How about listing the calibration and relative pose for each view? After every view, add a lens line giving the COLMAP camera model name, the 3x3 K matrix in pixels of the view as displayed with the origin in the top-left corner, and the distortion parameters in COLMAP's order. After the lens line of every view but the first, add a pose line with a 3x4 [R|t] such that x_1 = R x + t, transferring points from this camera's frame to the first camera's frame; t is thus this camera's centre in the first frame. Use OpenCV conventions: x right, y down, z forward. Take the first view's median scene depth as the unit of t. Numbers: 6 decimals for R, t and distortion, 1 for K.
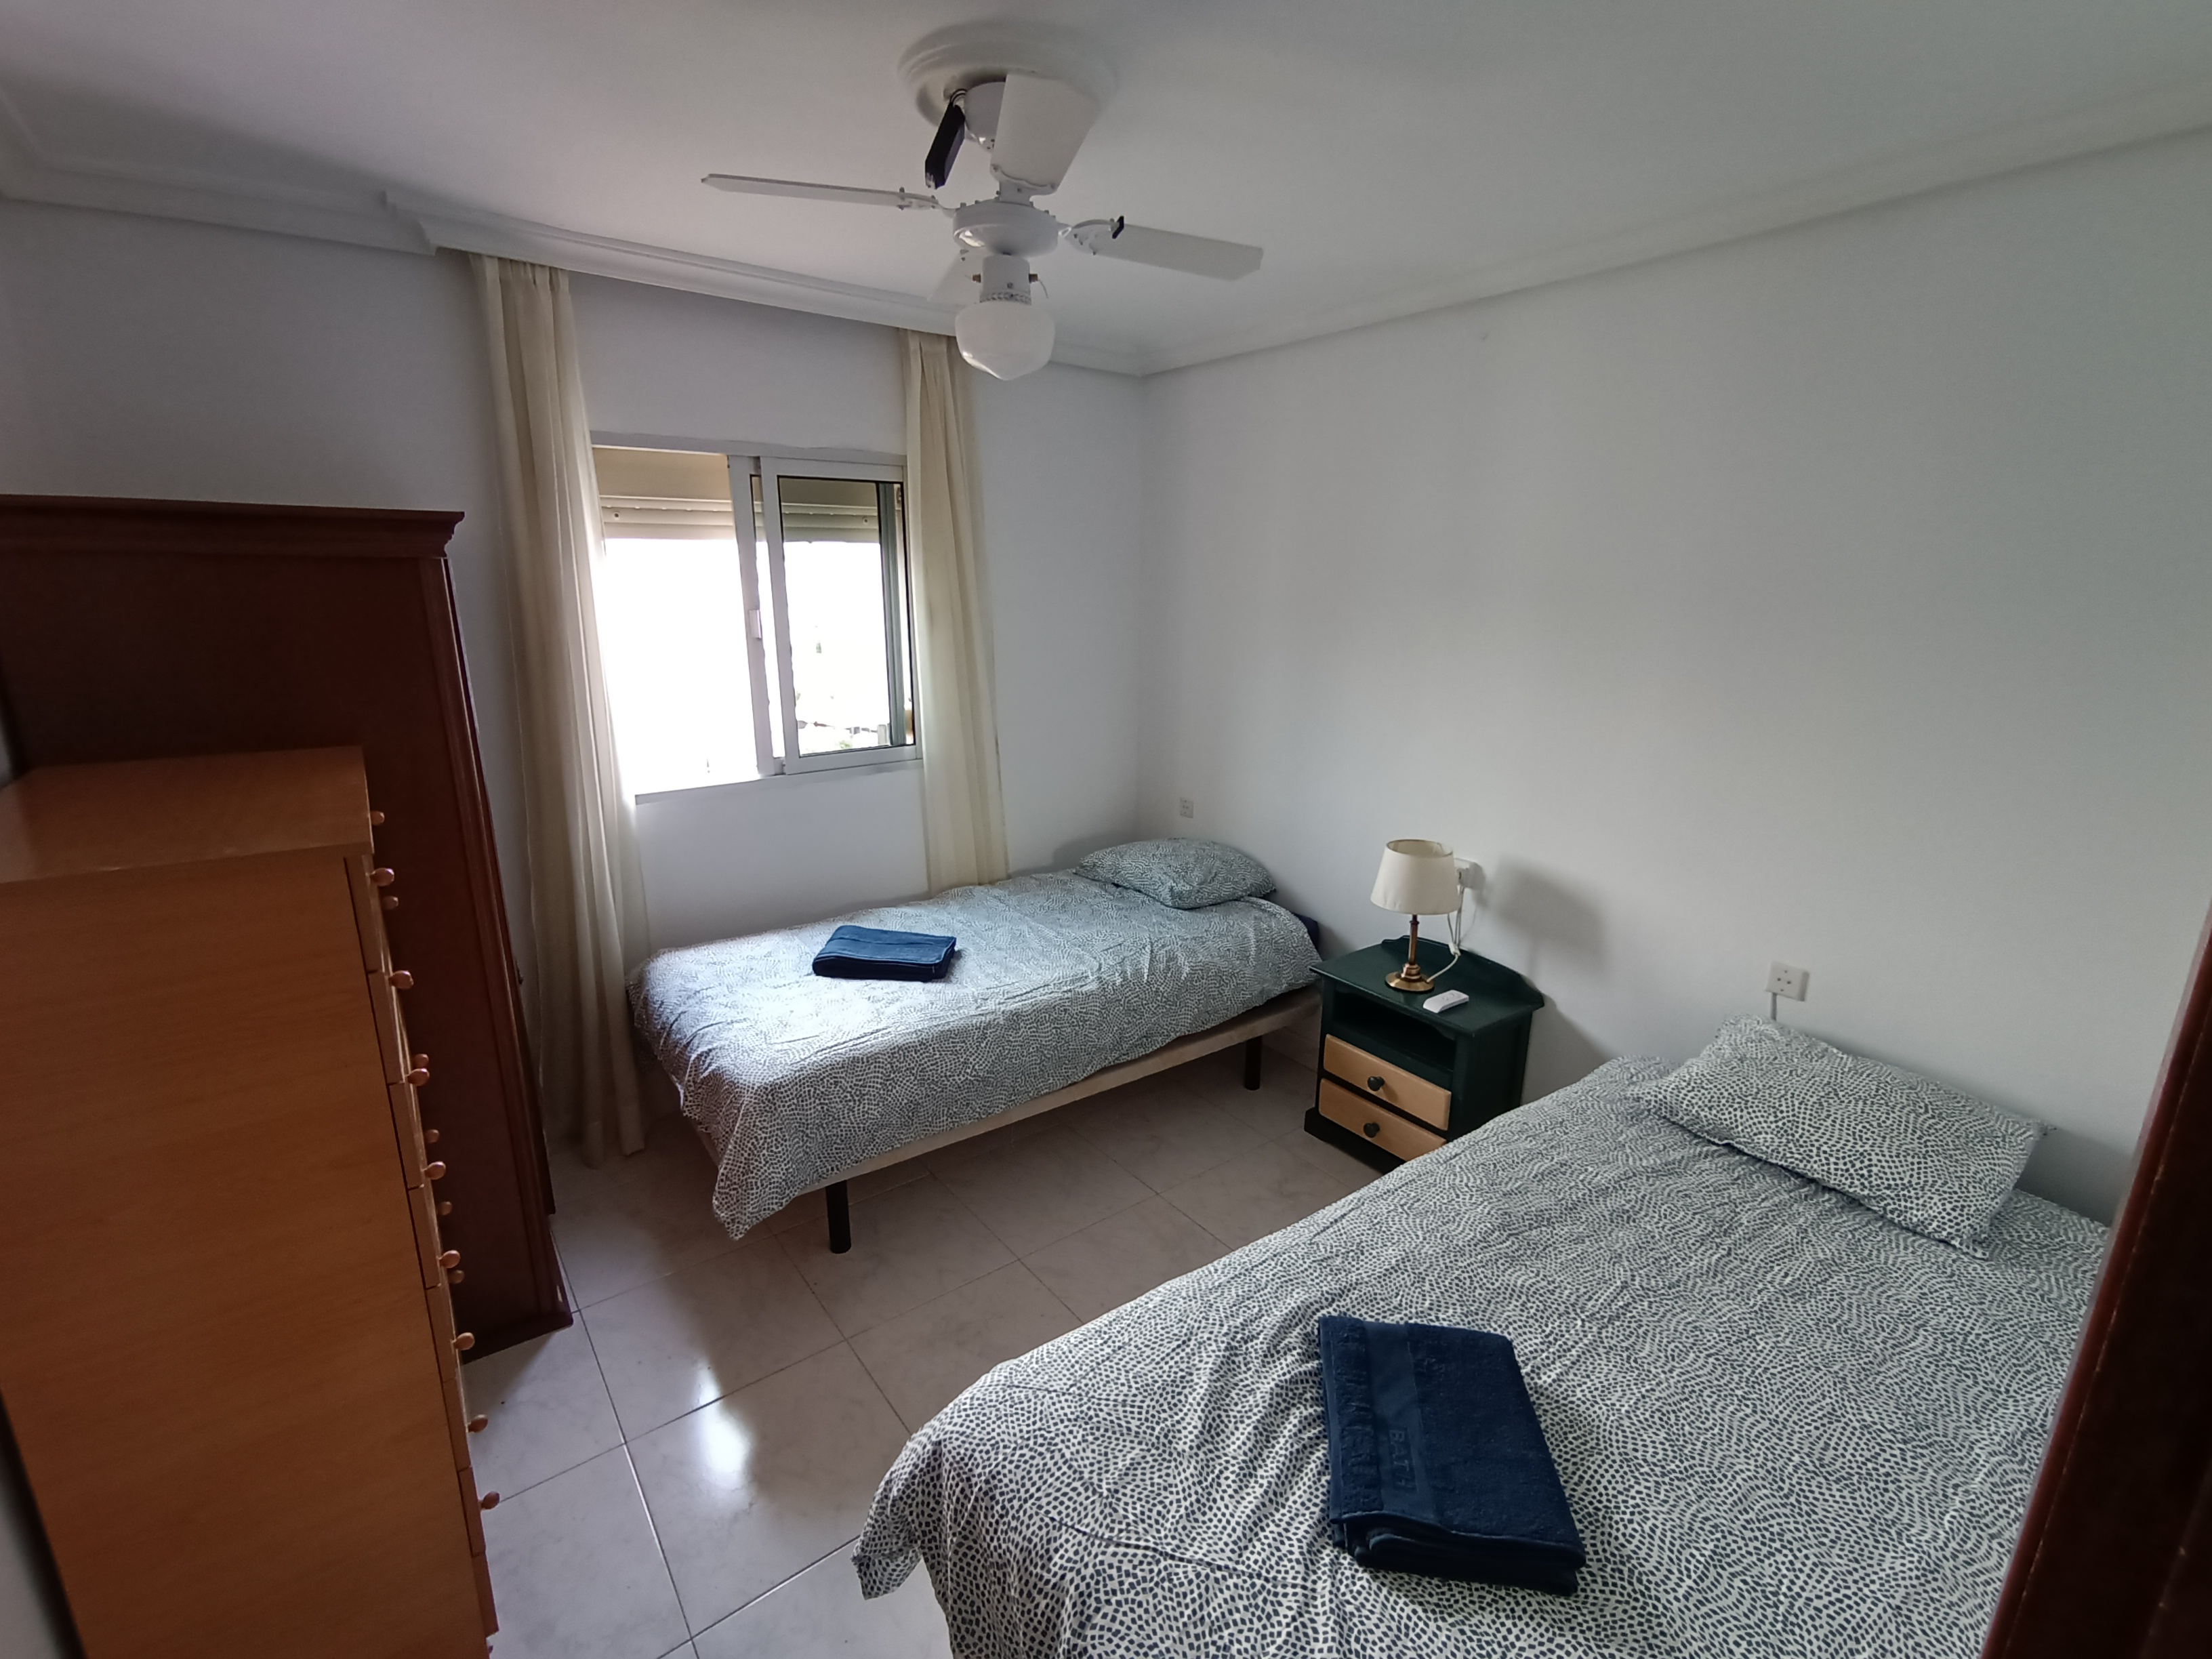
lens RADIAL K [[993.7, 0, 1108.8], [0, 993.7, 835.5], [0, 0, 1]] dist [-0.003166, 0.006554]
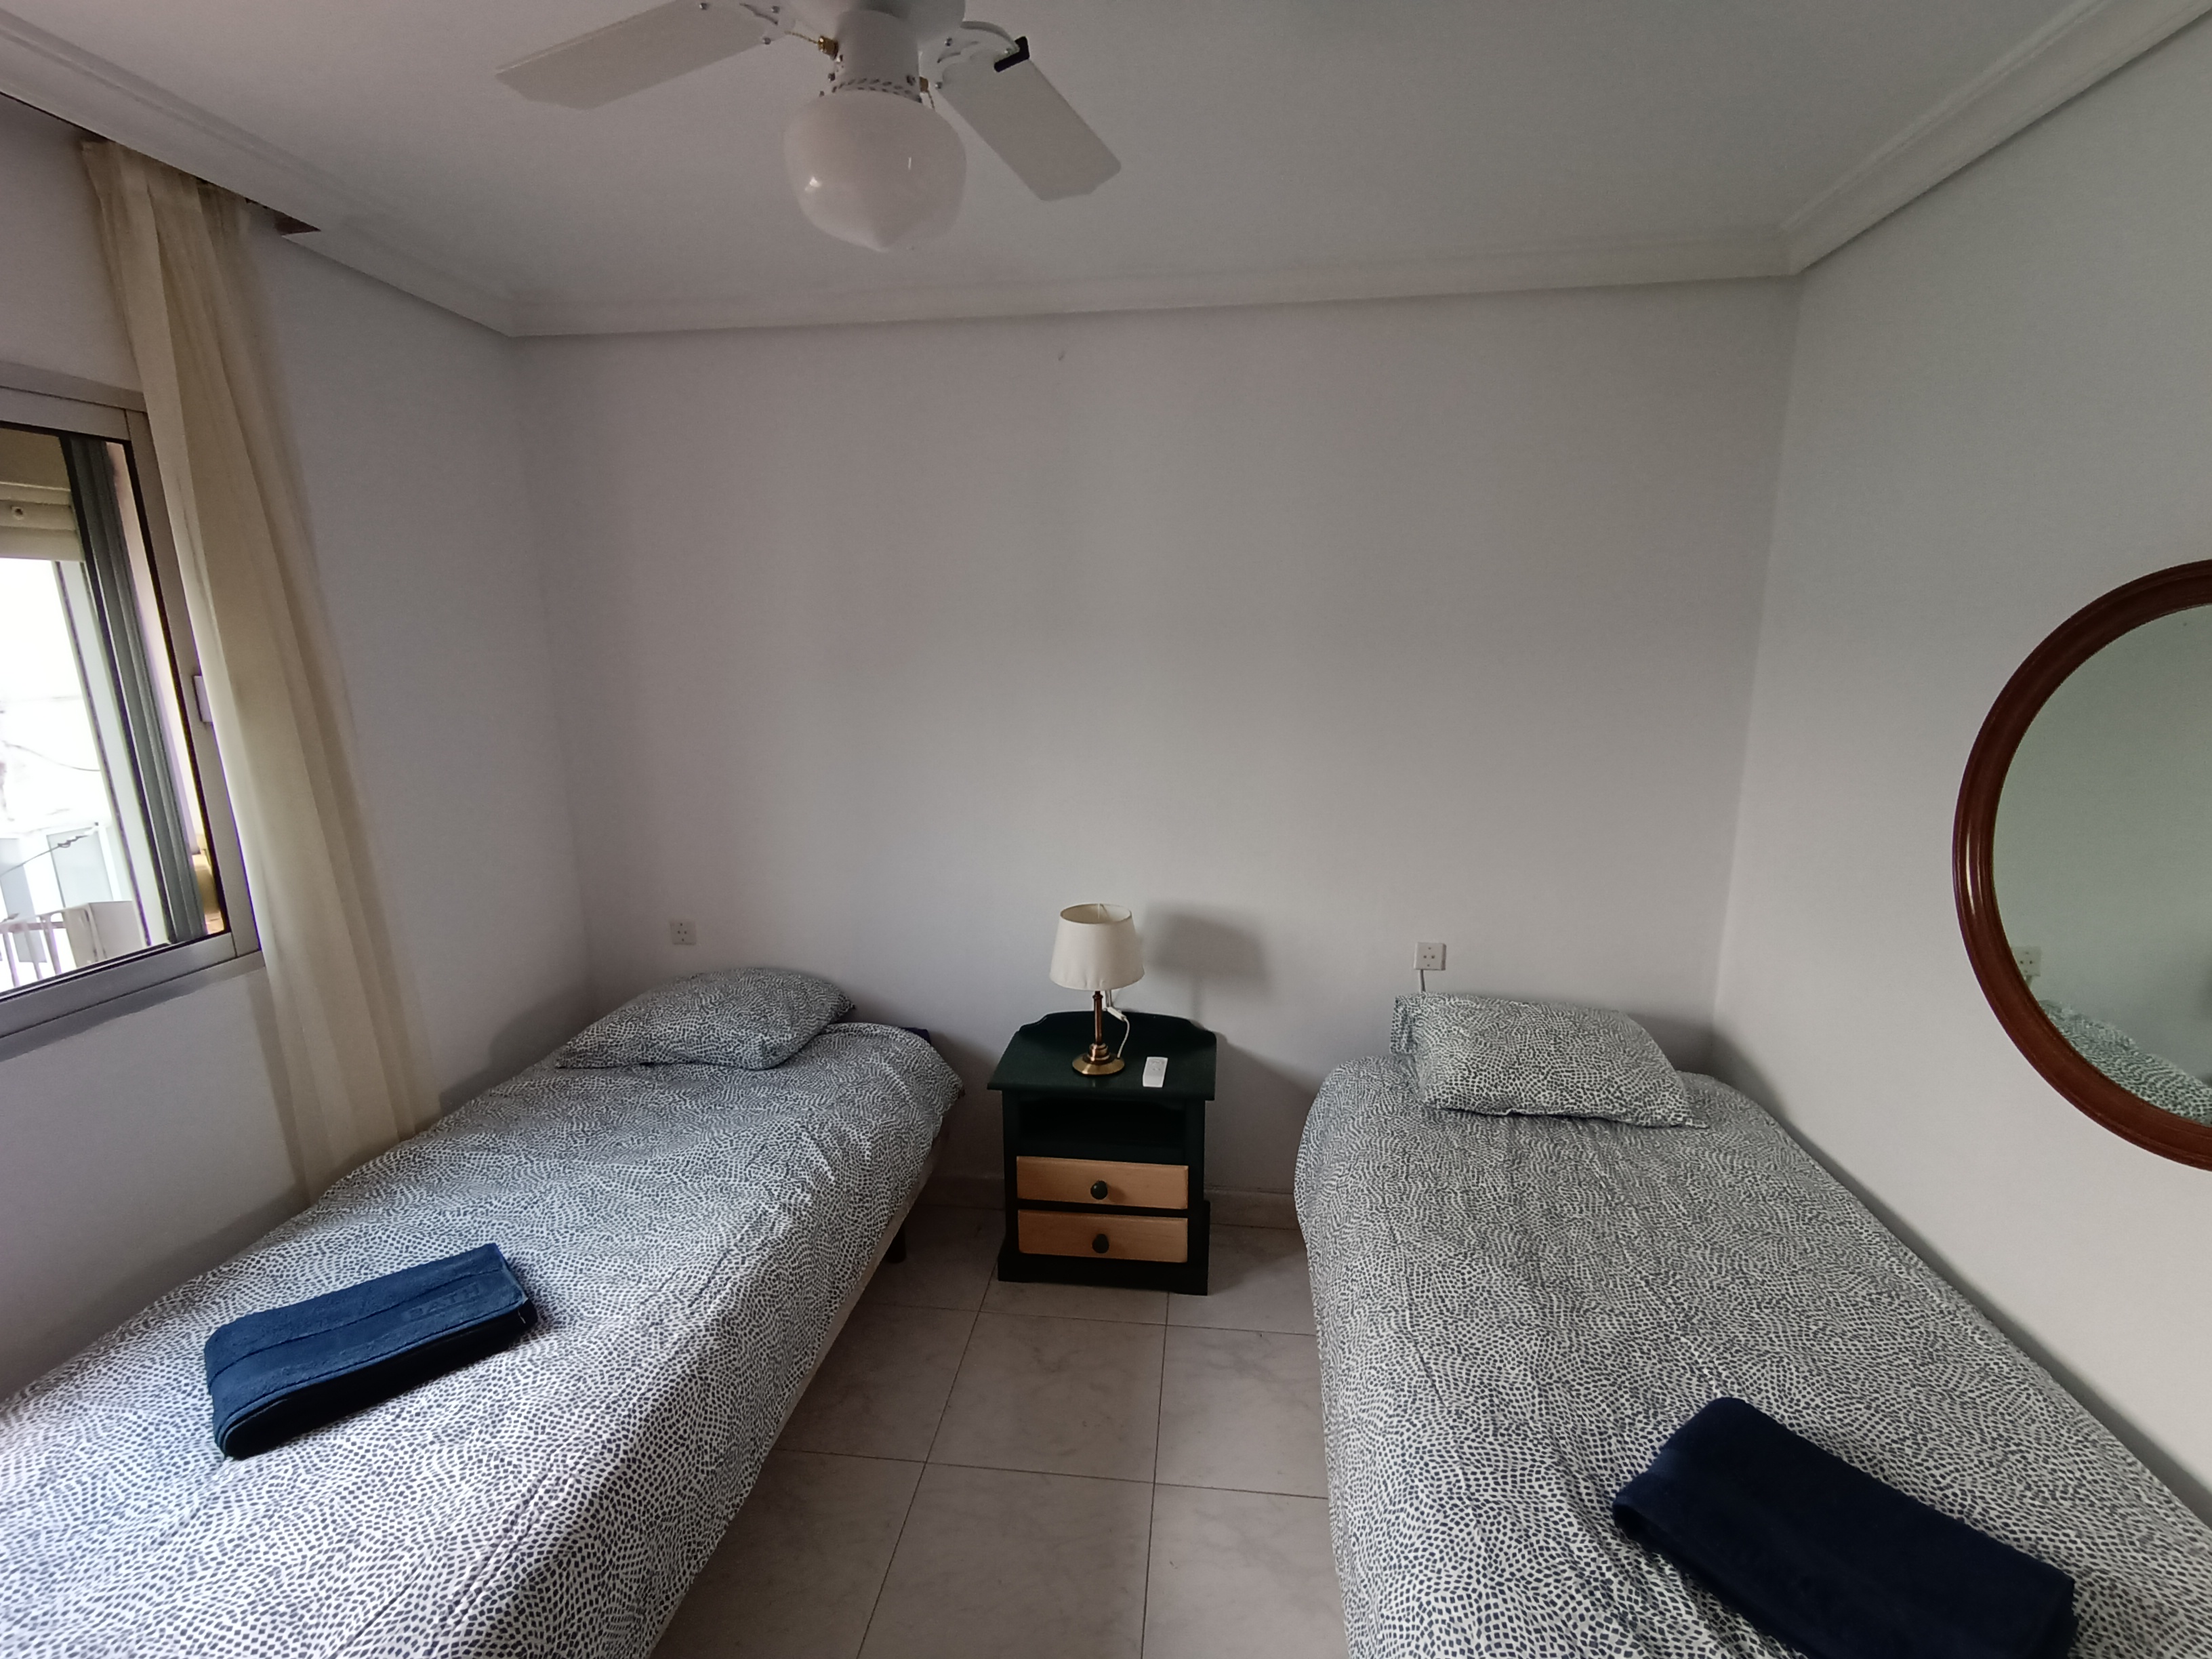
lens RADIAL K [[993.7, 0, 1108.8], [0, 993.7, 835.5], [0, 0, 1]] dist [-0.003166, 0.006554]
pose [[0.693477, -0.158605, 0.702804, -0.287806], [0.198927, 0.979700, 0.024807, -0.074230], [-0.692472, 0.122604, 0.710951, 0.340252]]
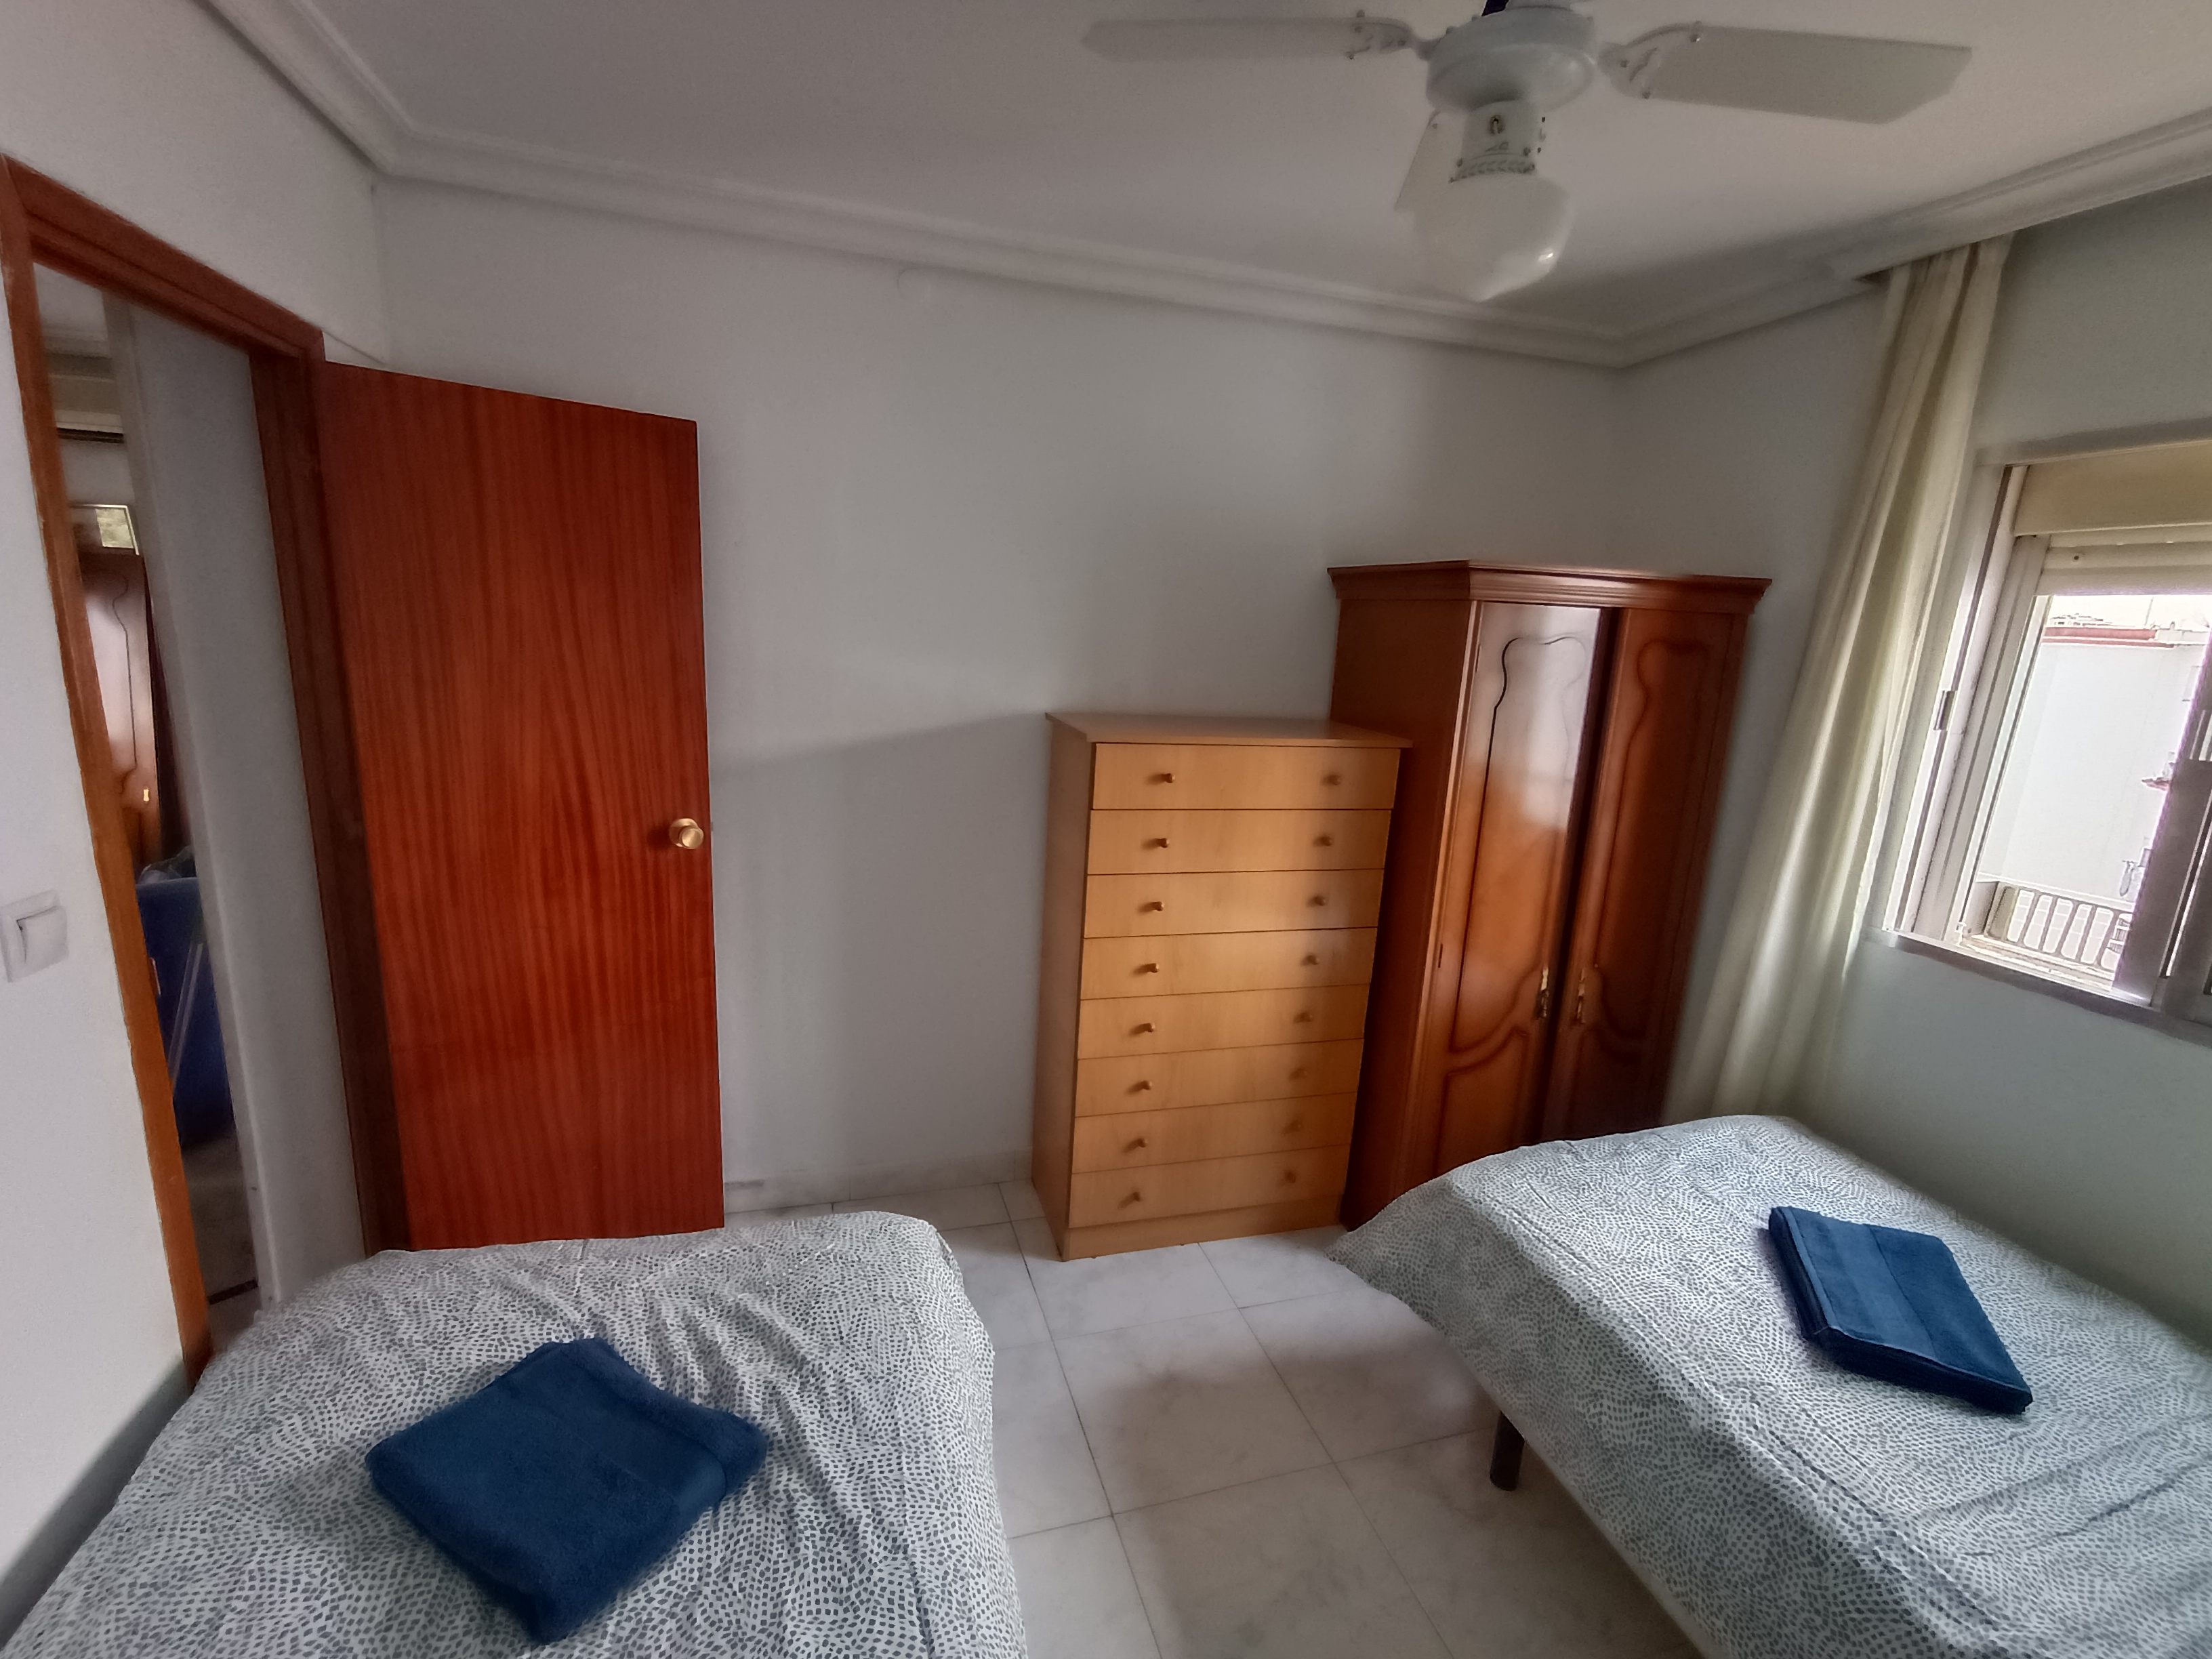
lens RADIAL K [[993.7, 0, 1108.8], [0, 993.7, 835.5], [0, 0, 1]] dist [-0.003166, 0.006554]
pose [[-0.354512, 0.176391, -0.918263, 0.409847], [-0.291922, 0.912081, 0.287905, -0.155272], [0.888315, 0.370127, -0.271851, 0.678832]]
